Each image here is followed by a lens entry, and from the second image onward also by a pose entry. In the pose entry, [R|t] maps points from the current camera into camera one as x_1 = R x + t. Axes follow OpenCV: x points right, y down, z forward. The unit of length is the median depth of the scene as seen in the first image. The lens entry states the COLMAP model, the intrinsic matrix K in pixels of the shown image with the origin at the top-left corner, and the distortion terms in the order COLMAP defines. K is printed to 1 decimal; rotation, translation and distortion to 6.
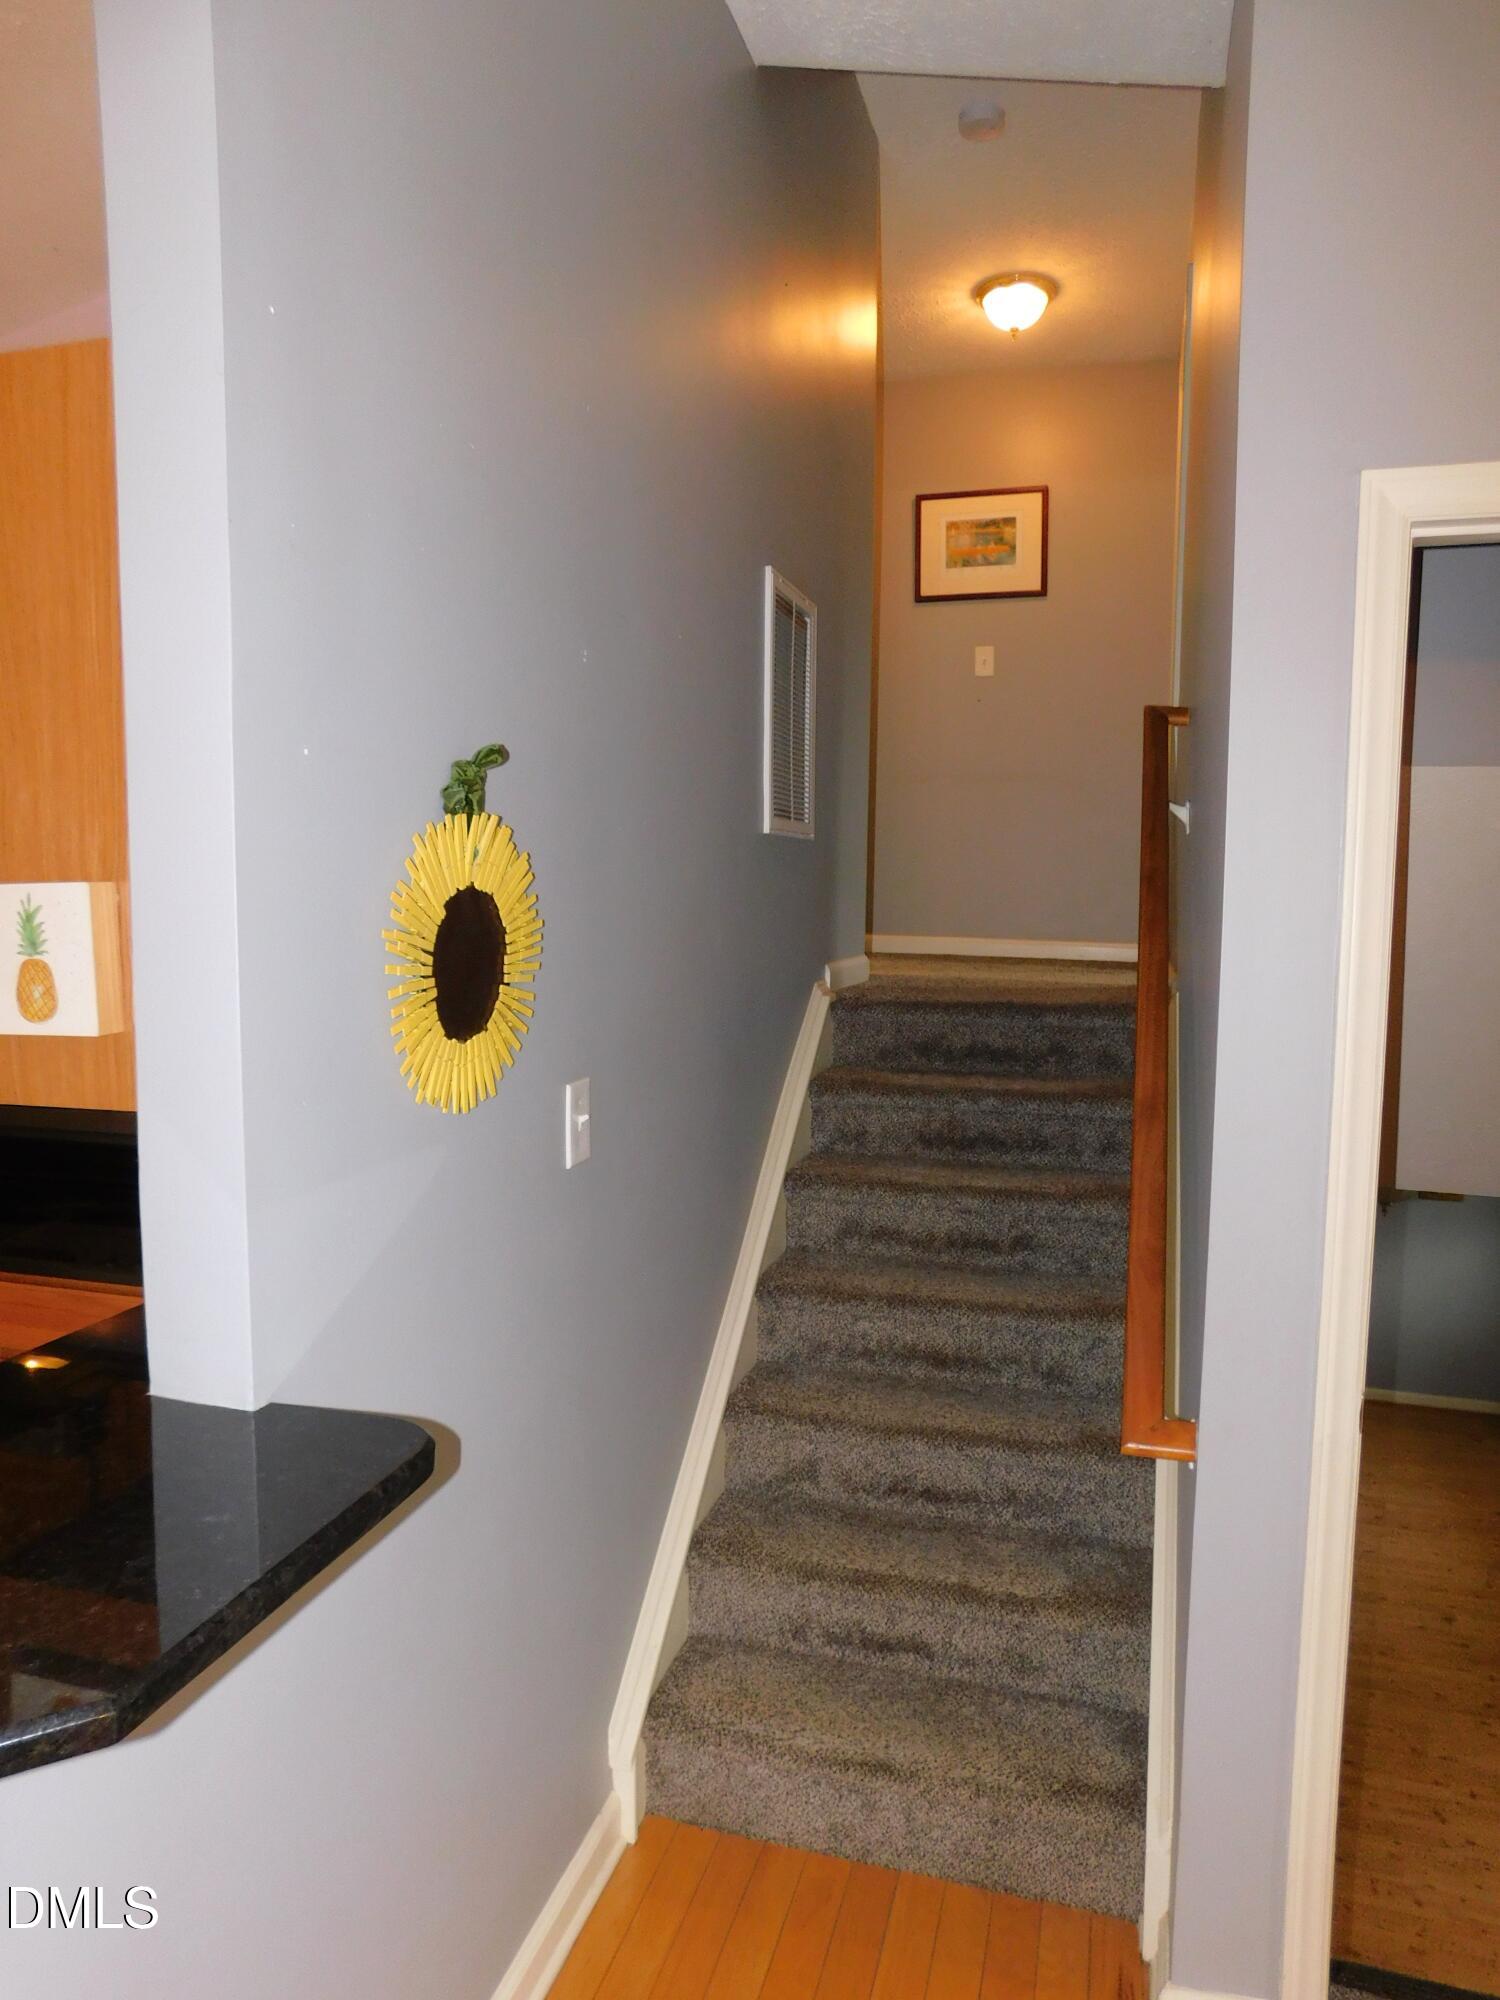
lens RADIAL K [[1322.9, 0, 741.3], [0, 1322.9, 980.1], [0, 0, 1]] dist [-0.063304, 0.050545]
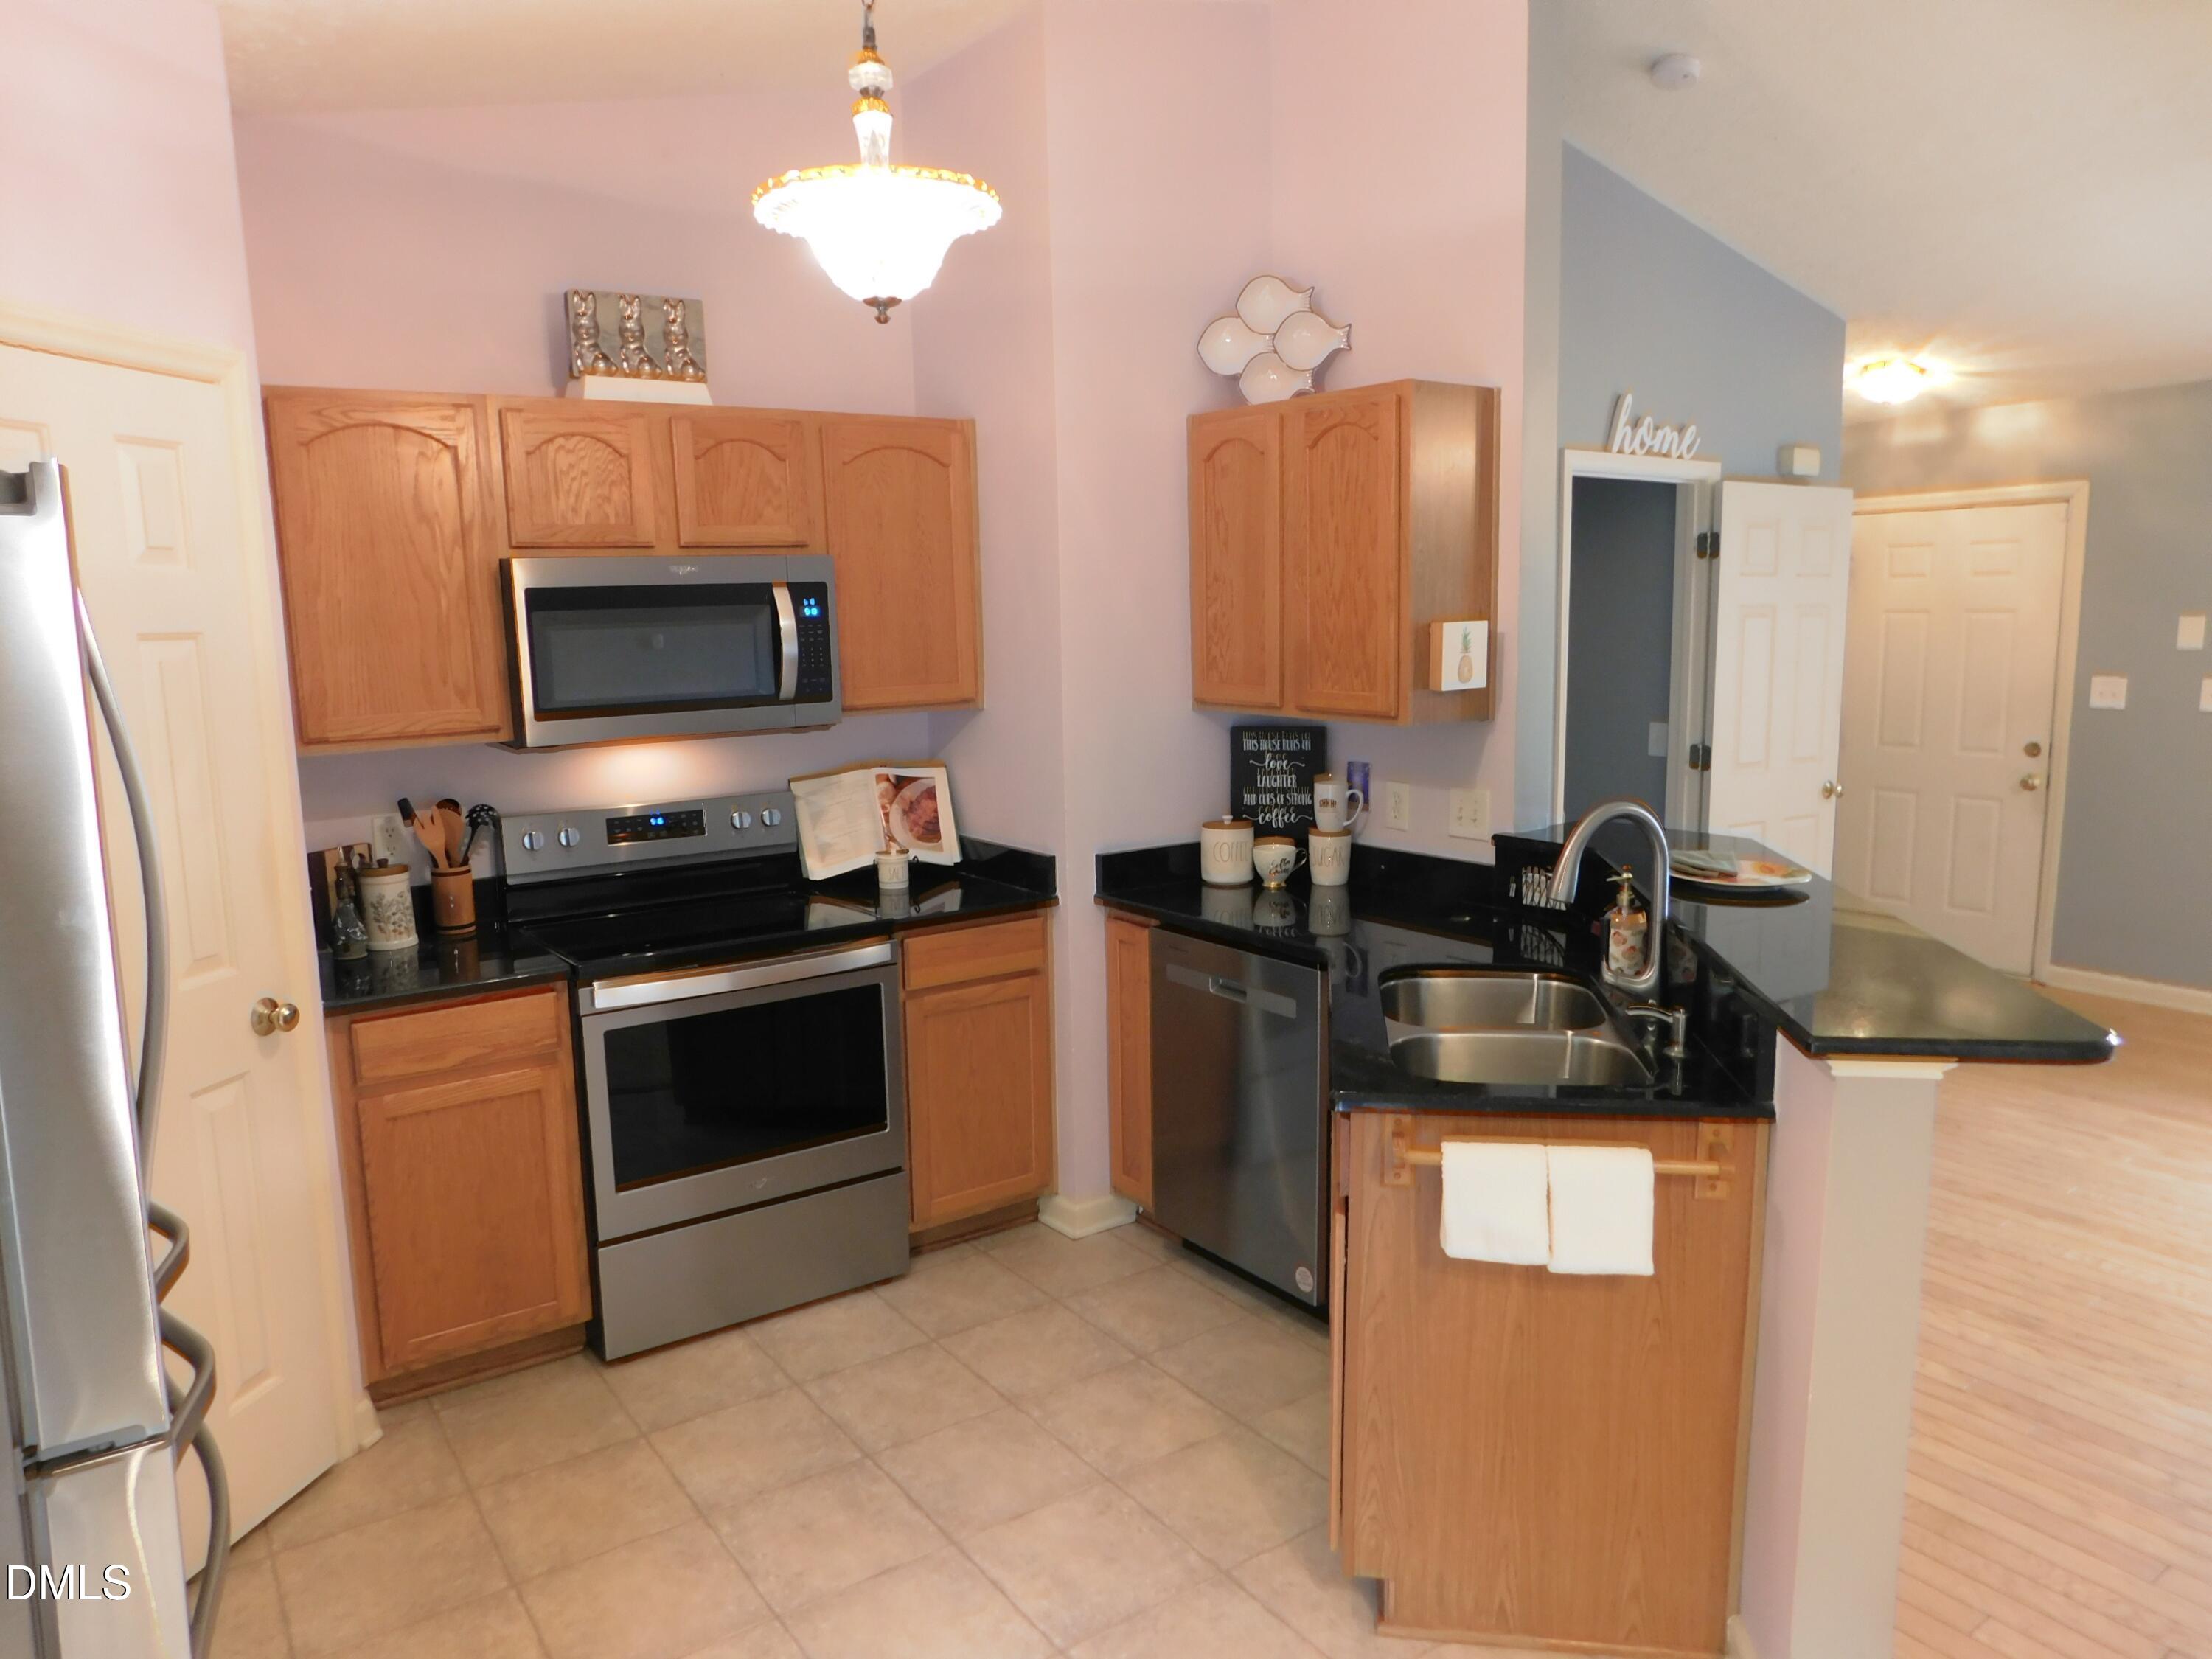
lens RADIAL K [[1463.1, 0, 1085.8], [0, 1463.1, 836.8], [0, 0, 1]] dist [-0.063304, 0.050545]
pose [[0.621973, -0.142472, 0.769969, -1.337875], [0.079059, 0.989709, 0.119269, -0.025906], [-0.779038, -0.013309, 0.626836, -0.034017]]
